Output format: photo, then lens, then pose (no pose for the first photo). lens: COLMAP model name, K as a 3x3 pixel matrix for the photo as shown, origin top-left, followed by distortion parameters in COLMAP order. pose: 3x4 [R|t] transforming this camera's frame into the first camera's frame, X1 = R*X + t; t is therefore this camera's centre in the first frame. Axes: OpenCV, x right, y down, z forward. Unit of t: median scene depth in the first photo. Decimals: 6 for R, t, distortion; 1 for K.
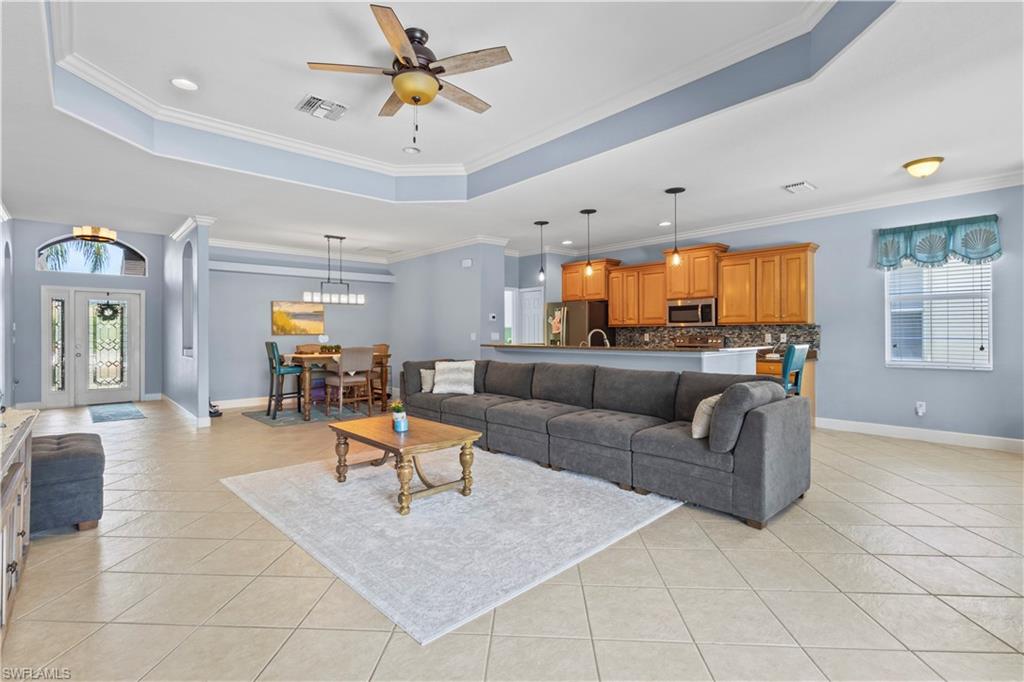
lens RADIAL K [[469.7, 0, 508.6], [0, 469.7, 335.5], [0, 0, 1]] dist [0.003750, 0.000153]
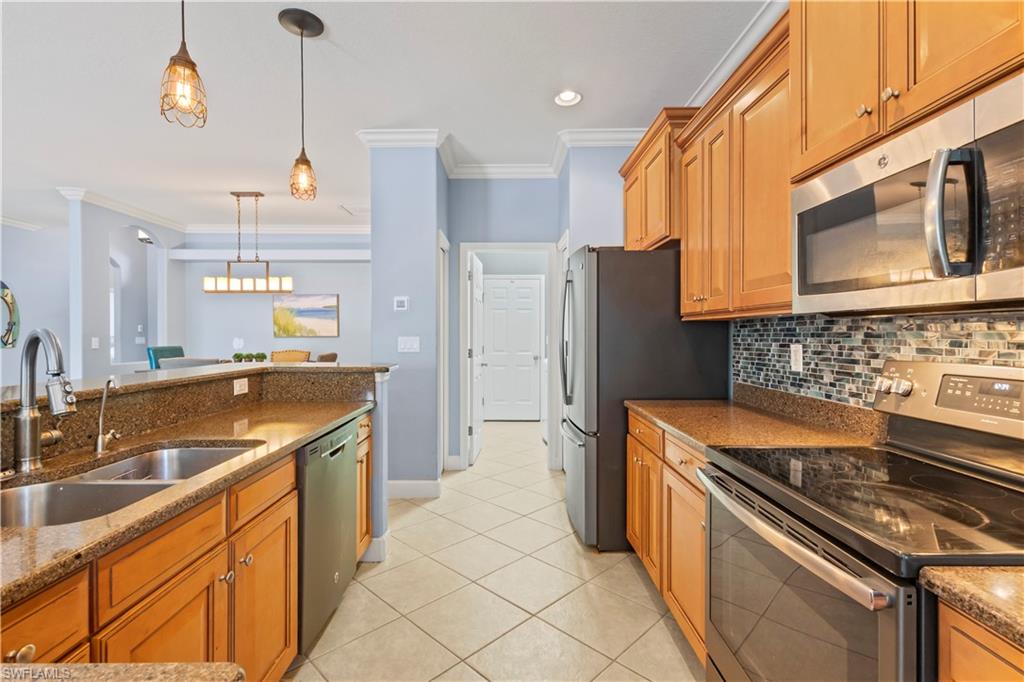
lens RADIAL K [[483.6, 0, 510.1], [0, 483.6, 336.1], [0, 0, 1]] dist [0.001547, 0.000059]
pose [[0.739533, 0.006852, -0.673086, 0.349397], [-0.007746, 0.999969, 0.001669, -0.007585], [0.673076, 0.003980, 0.739563, 0.674998]]
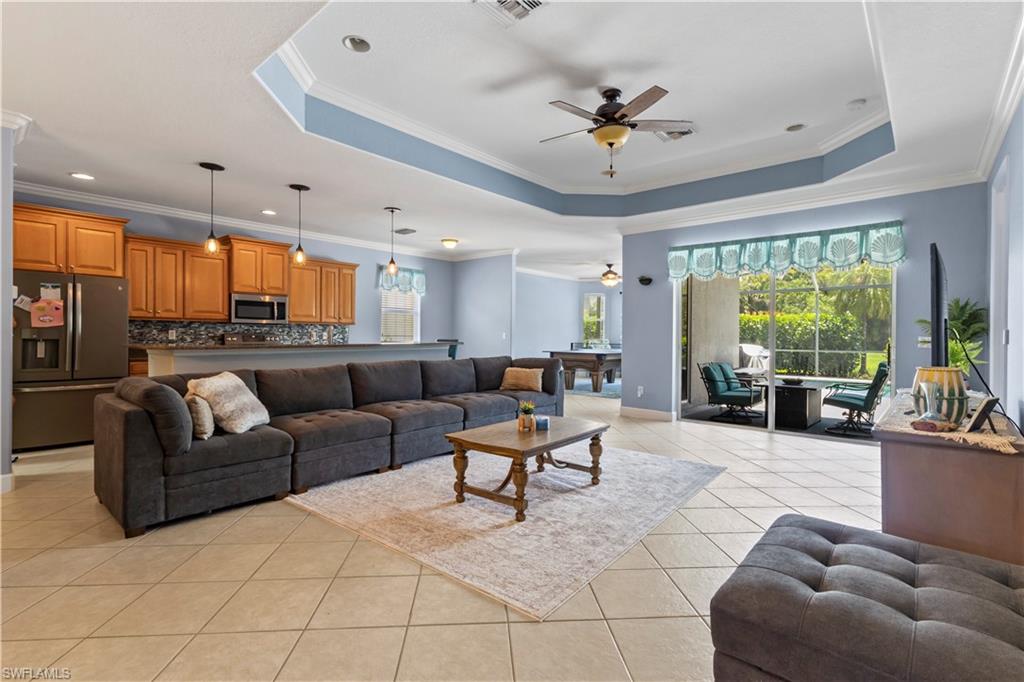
lens RADIAL K [[474.6, 0, 512.0], [0, 474.6, 341.0], [0, 0, 1]] dist [0.002990, 0.000224]
pose [[-0.116747, -0.008489, 0.993125, -0.550144], [-0.000785, 0.999964, 0.008455, 0.006894], [-0.993161, 0.000208, -0.116750, 0.517052]]
